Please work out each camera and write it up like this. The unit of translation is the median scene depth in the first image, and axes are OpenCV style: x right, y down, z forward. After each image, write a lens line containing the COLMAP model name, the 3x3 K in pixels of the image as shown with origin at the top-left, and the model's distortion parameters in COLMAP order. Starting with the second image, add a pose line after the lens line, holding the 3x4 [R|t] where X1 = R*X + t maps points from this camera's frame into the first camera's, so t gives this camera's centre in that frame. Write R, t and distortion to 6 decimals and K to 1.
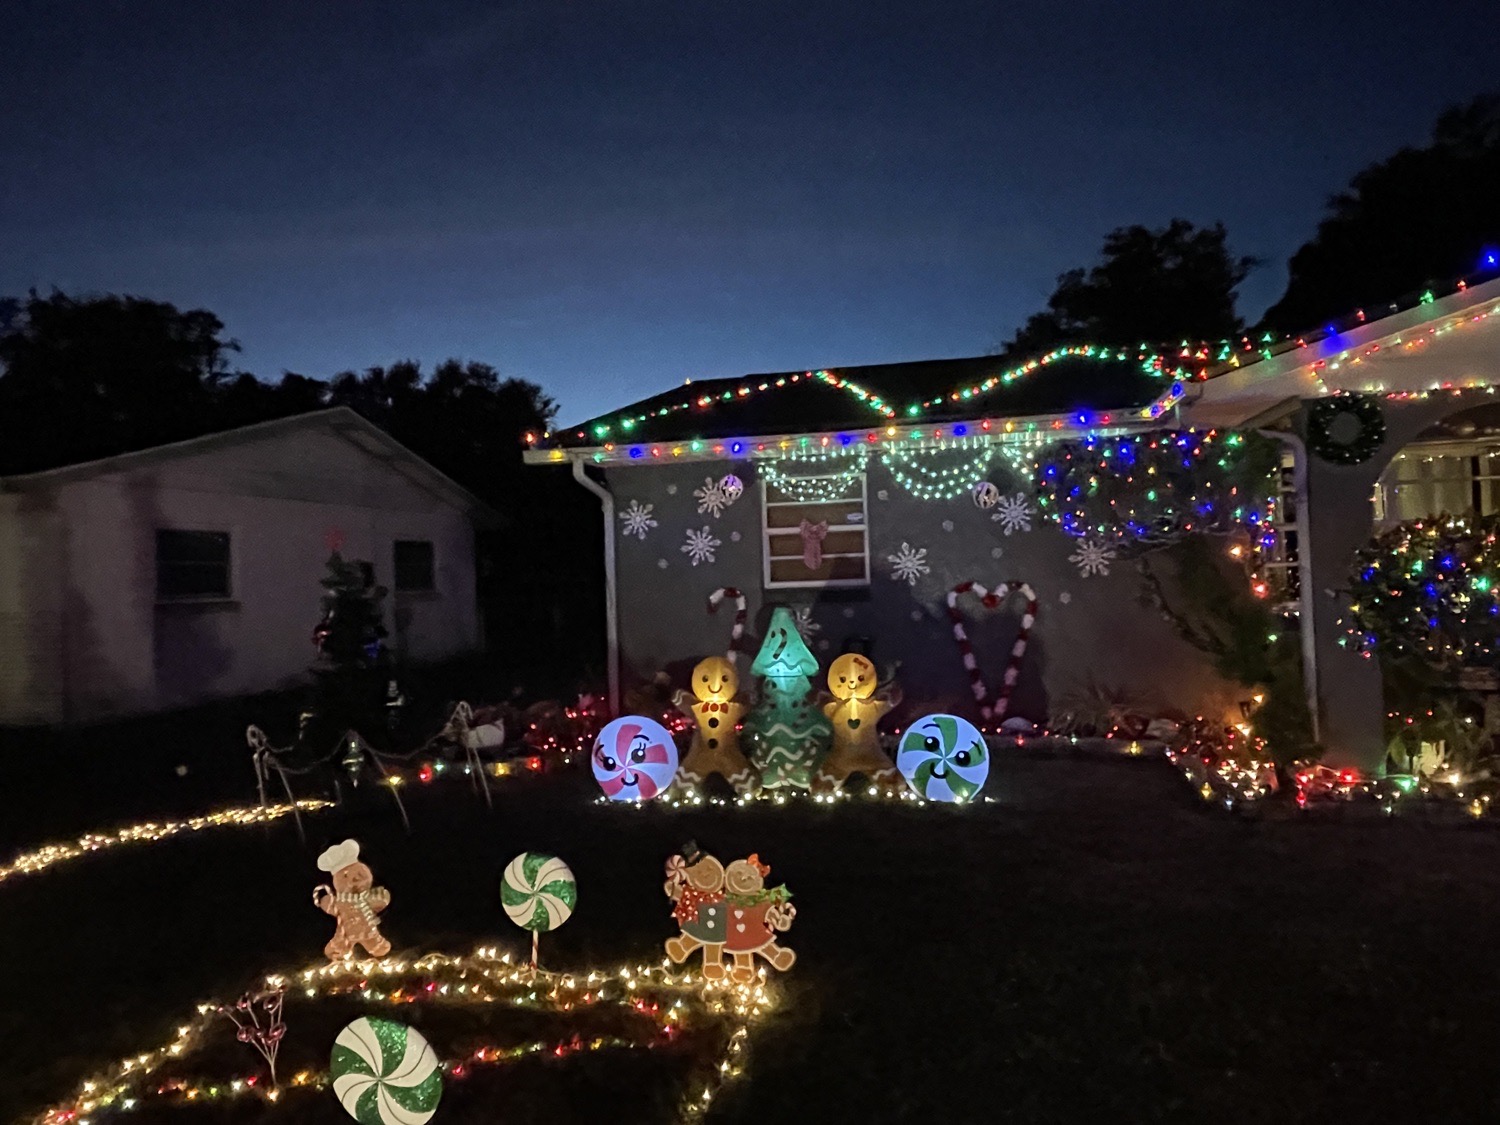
lens RADIAL K [[1006.1, 0, 750.0], [0, 1006.1, 562.5], [0, 0, 1]] dist [-0.003458, -0.007709]
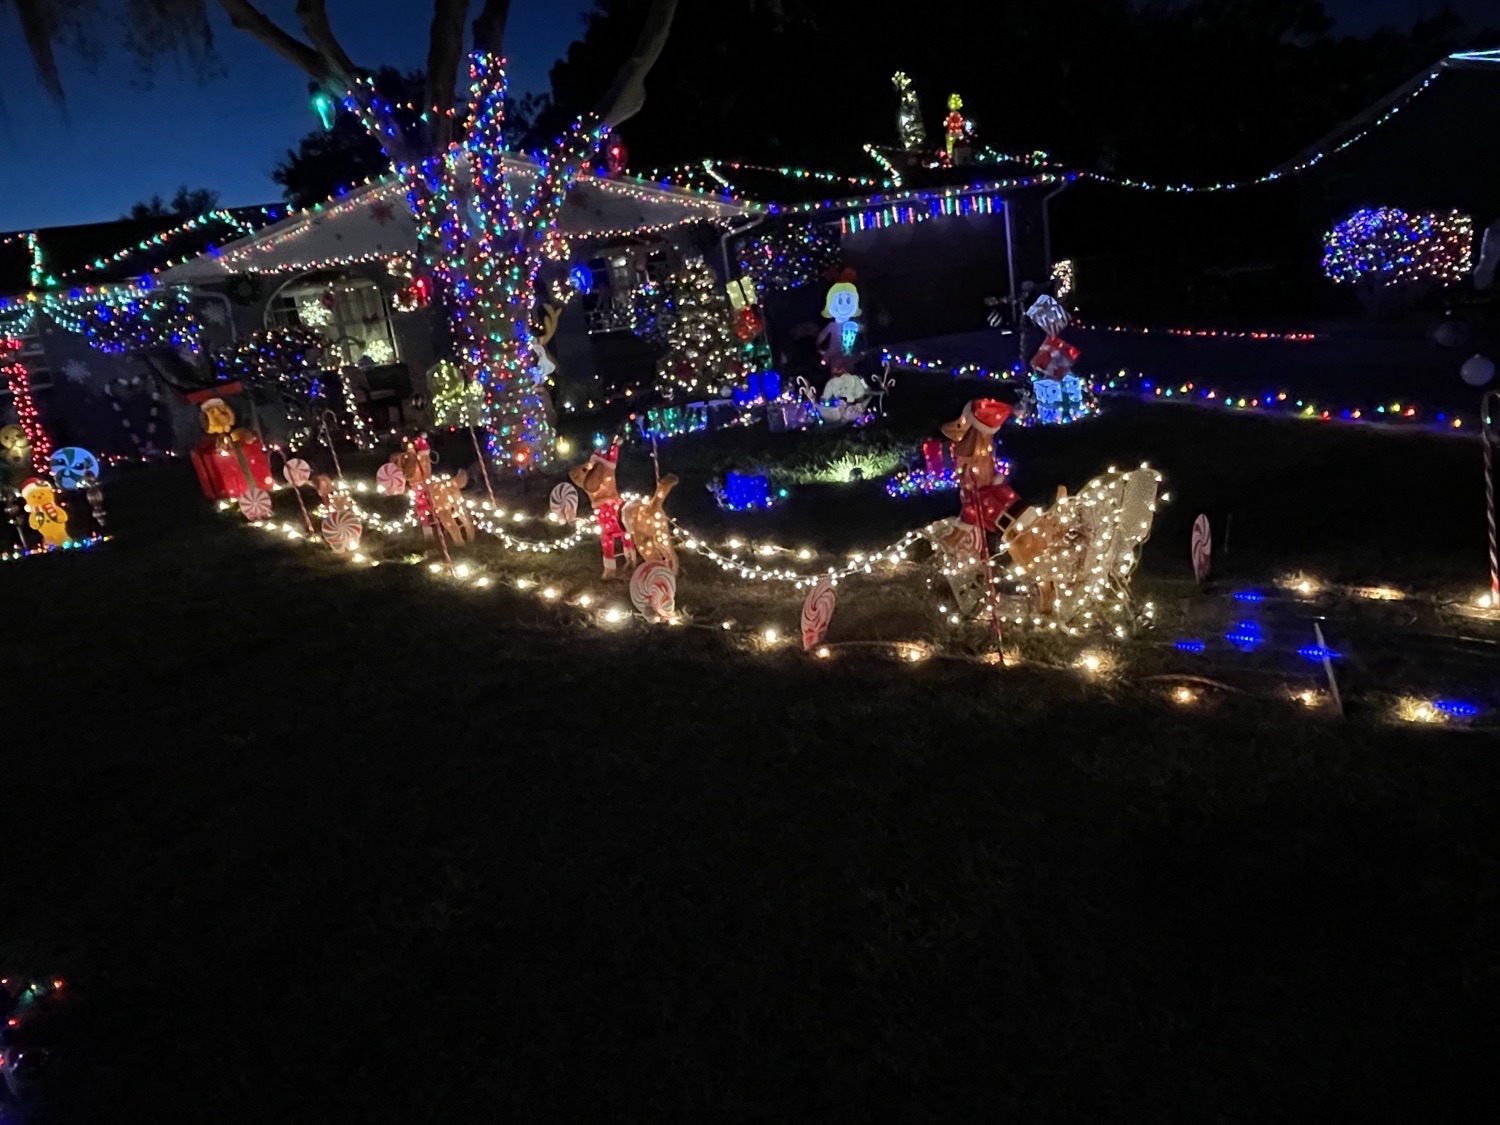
lens RADIAL K [[1006.1, 0, 750.0], [0, 1006.1, 562.5], [0, 0, 1]] dist [-0.003458, -0.007709]
pose [[0.869899, -0.197016, 0.452172, 0.320764], [0.094217, 0.966252, 0.239750, 0.014818], [-0.484147, -0.165957, 0.859104, -1.081150]]
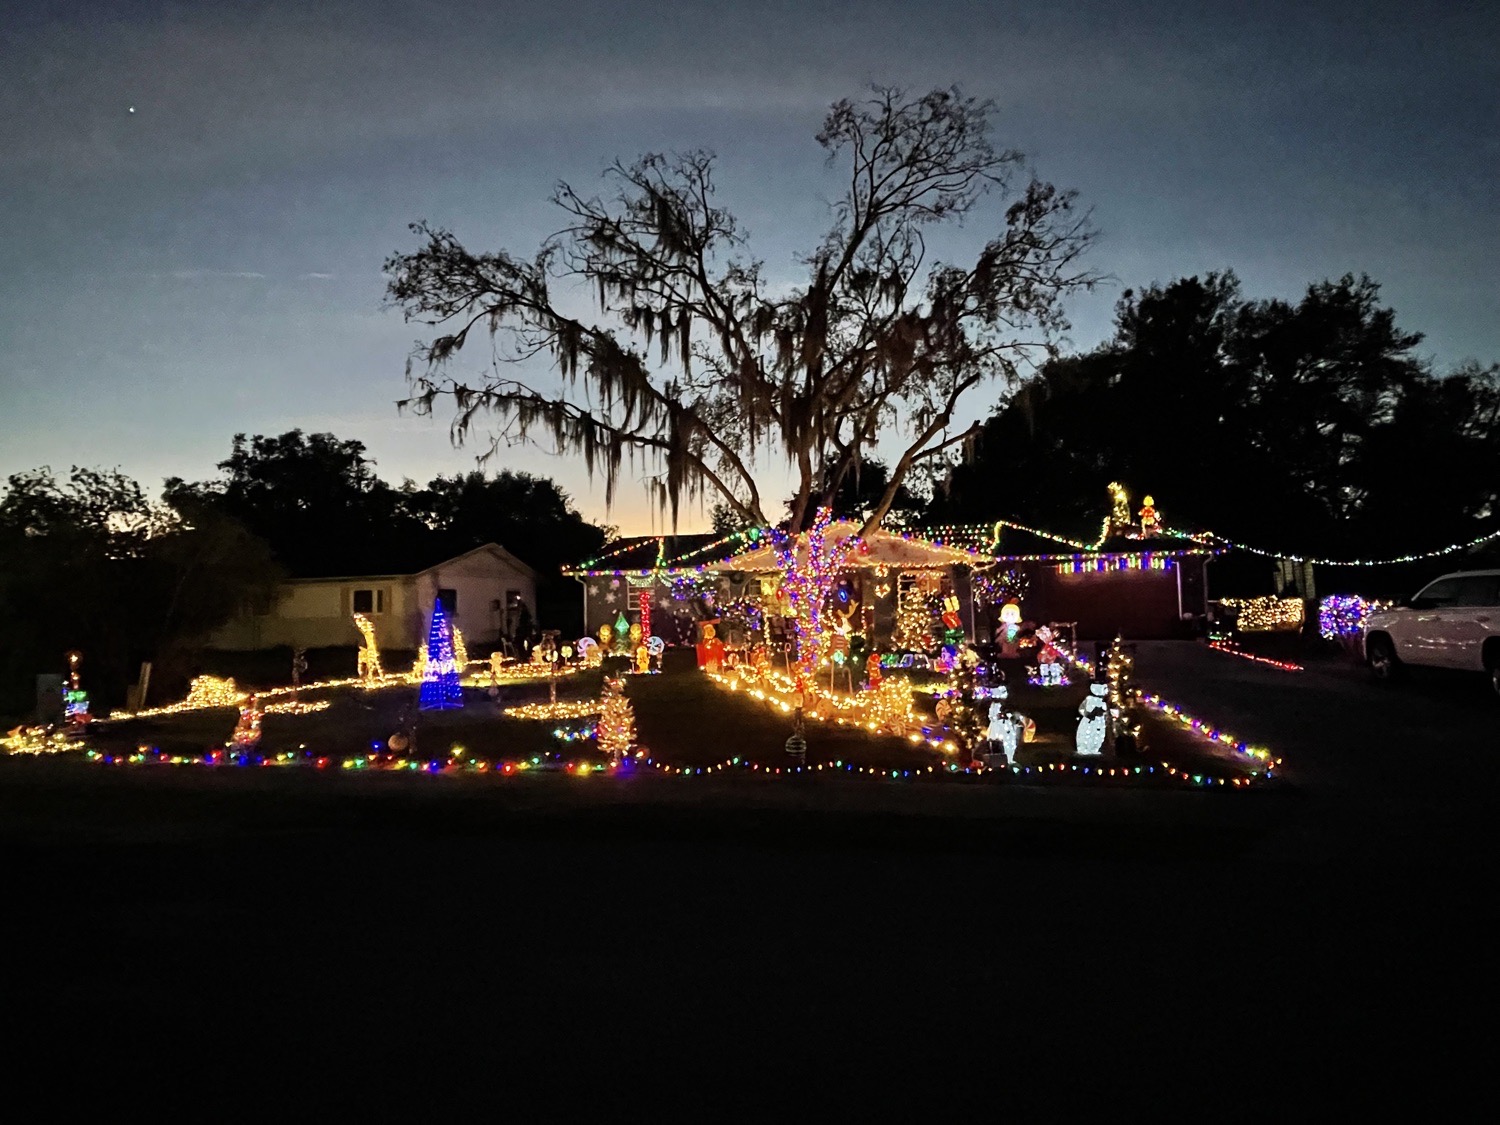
lens RADIAL K [[844.8, 0, 750.0], [0, 844.8, 562.5], [0, 0, 1]] dist [0.001940, -0.000352]
pose [[0.999692, 0.012847, 0.021231, 0.409893], [-0.012010, 0.999163, -0.039091, -0.032465], [-0.021715, 0.038824, 0.999010, -2.176373]]
